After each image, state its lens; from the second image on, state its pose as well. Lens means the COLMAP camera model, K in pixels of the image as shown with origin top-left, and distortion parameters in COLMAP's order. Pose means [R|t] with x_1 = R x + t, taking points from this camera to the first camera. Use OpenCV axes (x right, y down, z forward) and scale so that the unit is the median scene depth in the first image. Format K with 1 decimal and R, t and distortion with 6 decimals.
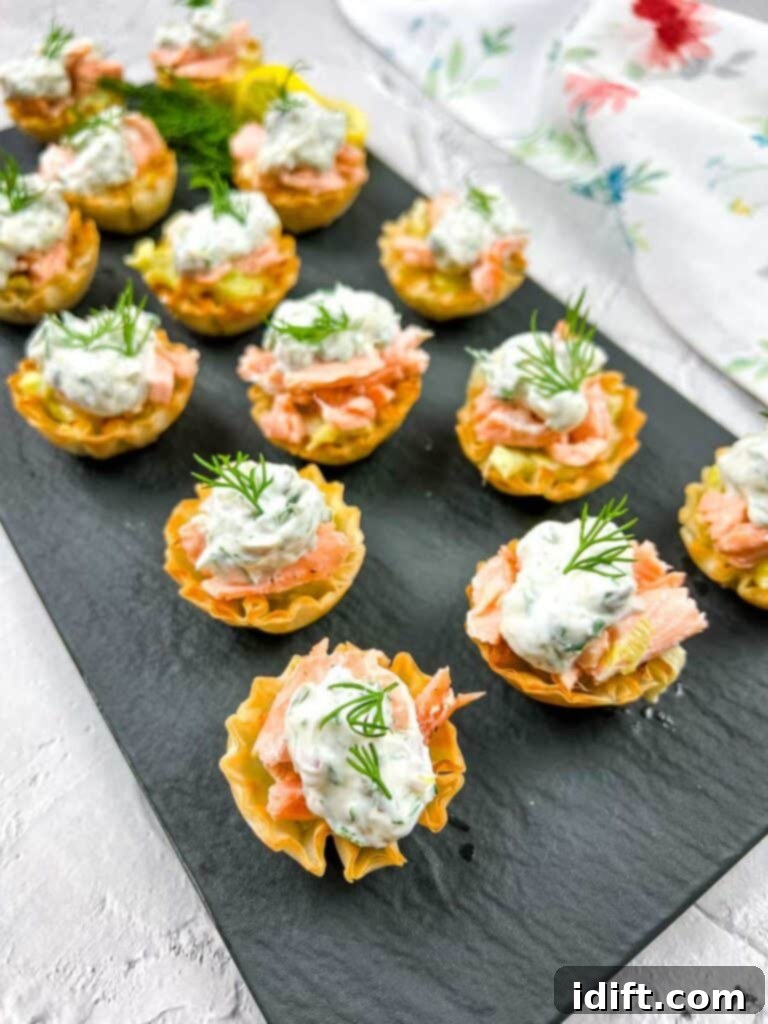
lens RADIAL K [[770.5, 0, 384.3], [0, 770.5, 511.9], [0, 0, 1]] dist [-0.021248, -0.004143]
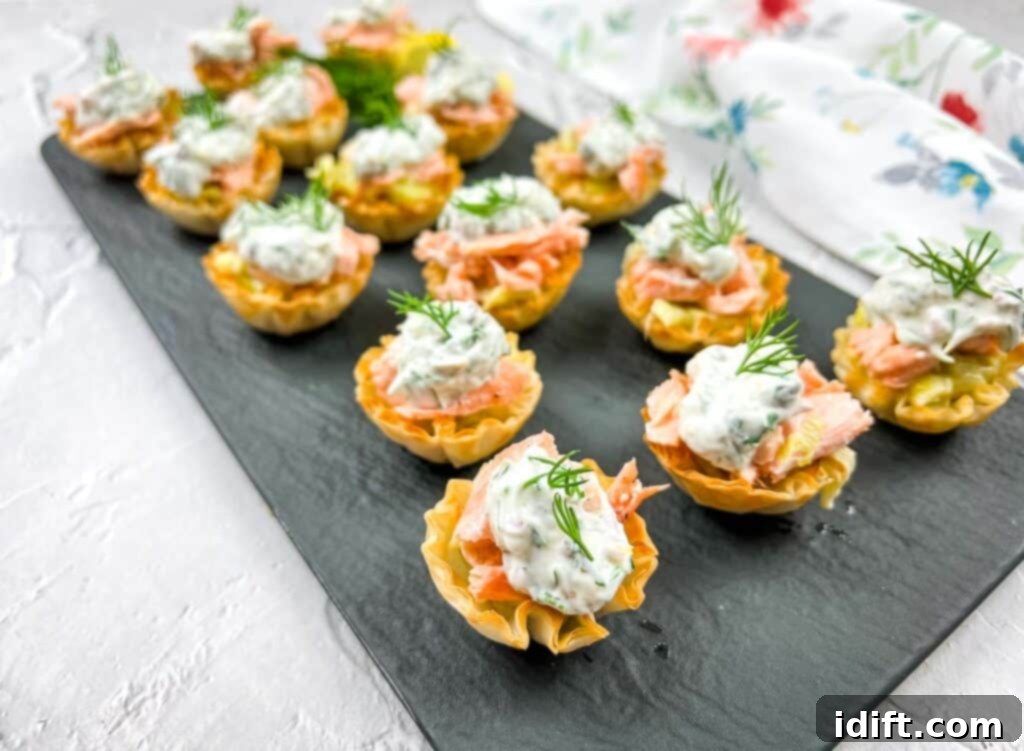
lens RADIAL K [[765.1, 0, 511.2], [0, 765.1, 375.4], [0, 0, 1]] dist [-0.022270, -0.000117]
pose [[0.999661, -0.025230, 0.006422, -0.075482], [0.025995, 0.980925, -0.192642, 0.241766], [-0.001439, 0.192744, 0.981248, -0.041395]]
